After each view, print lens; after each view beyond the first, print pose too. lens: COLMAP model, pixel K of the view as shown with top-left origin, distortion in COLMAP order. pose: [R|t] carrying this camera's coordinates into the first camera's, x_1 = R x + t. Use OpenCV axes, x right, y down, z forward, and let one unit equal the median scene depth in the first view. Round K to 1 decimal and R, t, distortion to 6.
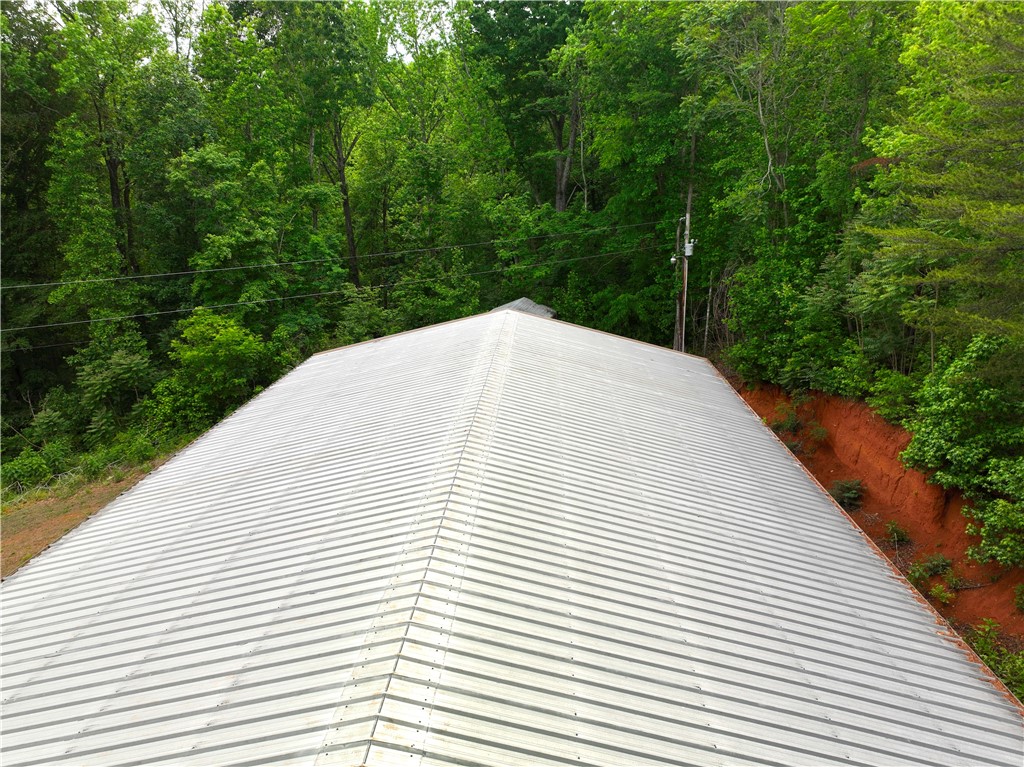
lens RADIAL K [[737.3, 0, 513.7], [0, 737.3, 386.6], [0, 0, 1]] dist [-0.000334, 0.020366]
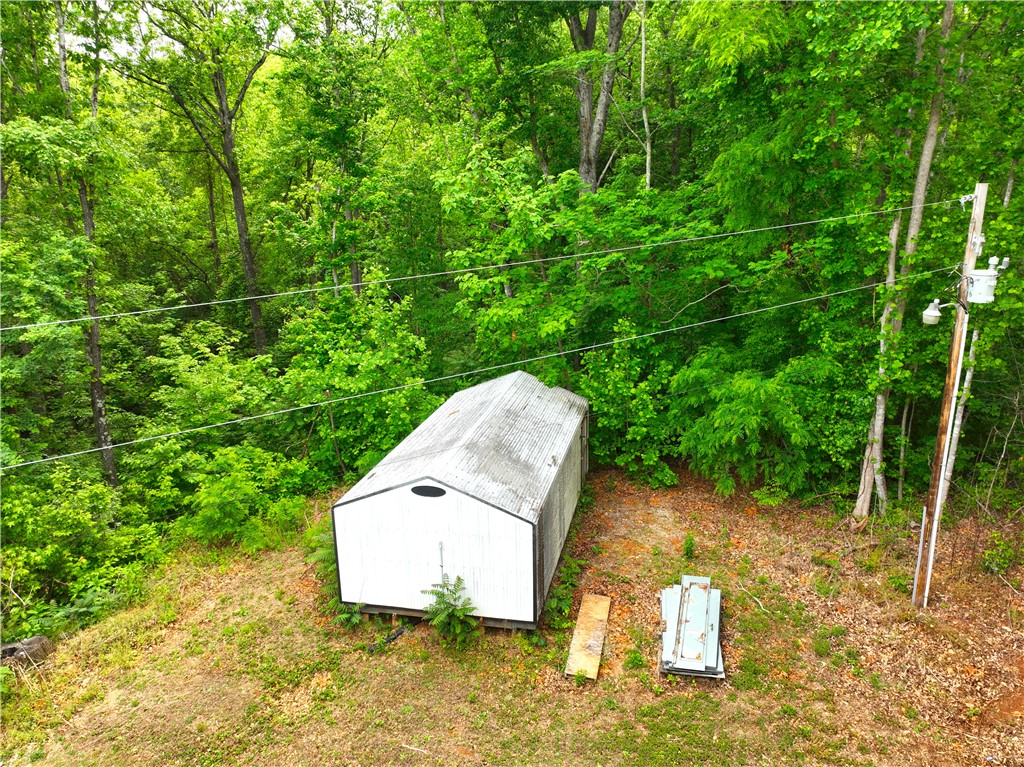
lens RADIAL K [[737.3, 0, 512.6], [0, 737.3, 381.6], [0, 0, 1]] dist [-0.000334, 0.020366]
pose [[0.999985, 0.001958, -0.005172, 0.012449], [-0.001969, 0.999996, -0.002086, -0.114251], [0.005168, 0.002096, 0.999984, 0.529661]]
